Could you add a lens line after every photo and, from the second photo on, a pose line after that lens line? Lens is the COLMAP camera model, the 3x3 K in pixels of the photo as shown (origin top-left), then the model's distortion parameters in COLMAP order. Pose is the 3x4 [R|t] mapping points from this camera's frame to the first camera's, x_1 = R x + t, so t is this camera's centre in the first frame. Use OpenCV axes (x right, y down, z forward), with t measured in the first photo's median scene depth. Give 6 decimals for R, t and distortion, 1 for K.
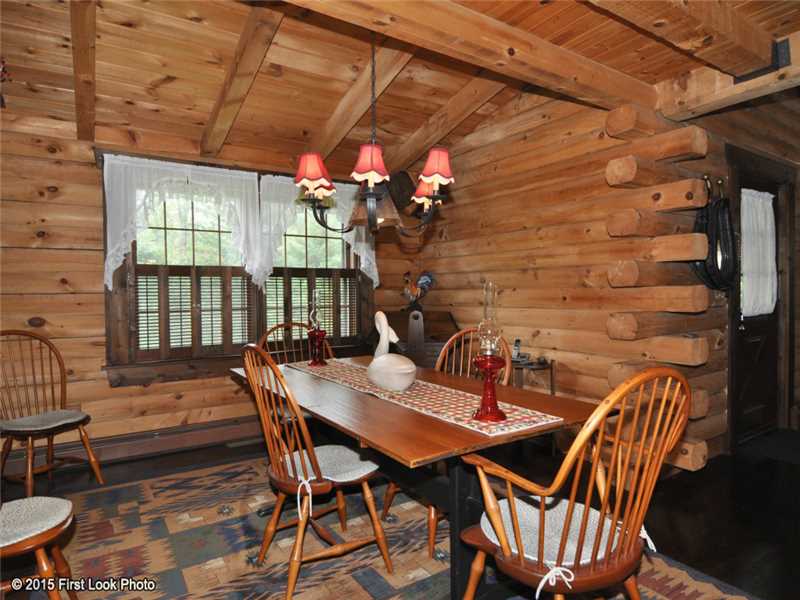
lens RADIAL K [[491.1, 0, 399.6], [0, 491.1, 295.9], [0, 0, 1]] dist [0.003559, 0.001031]
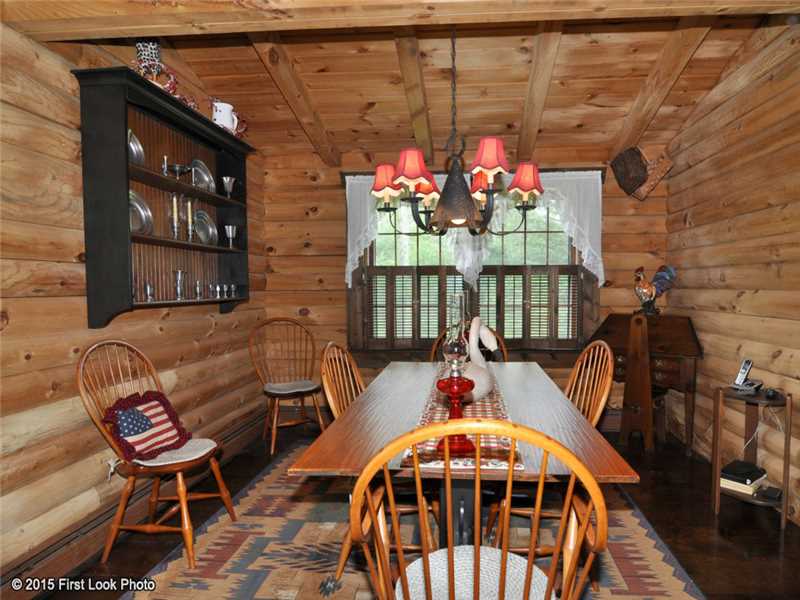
lens RADIAL K [[494.4, 0, 400.0], [0, 494.4, 300.0], [0, 0, 1]] dist [-0.002423, 0.000201]
pose [[0.798723, 0.021301, -0.601321, 0.235565], [-0.008200, 0.999666, 0.024519, -0.012311], [0.601643, -0.014653, 0.798631, 0.091795]]
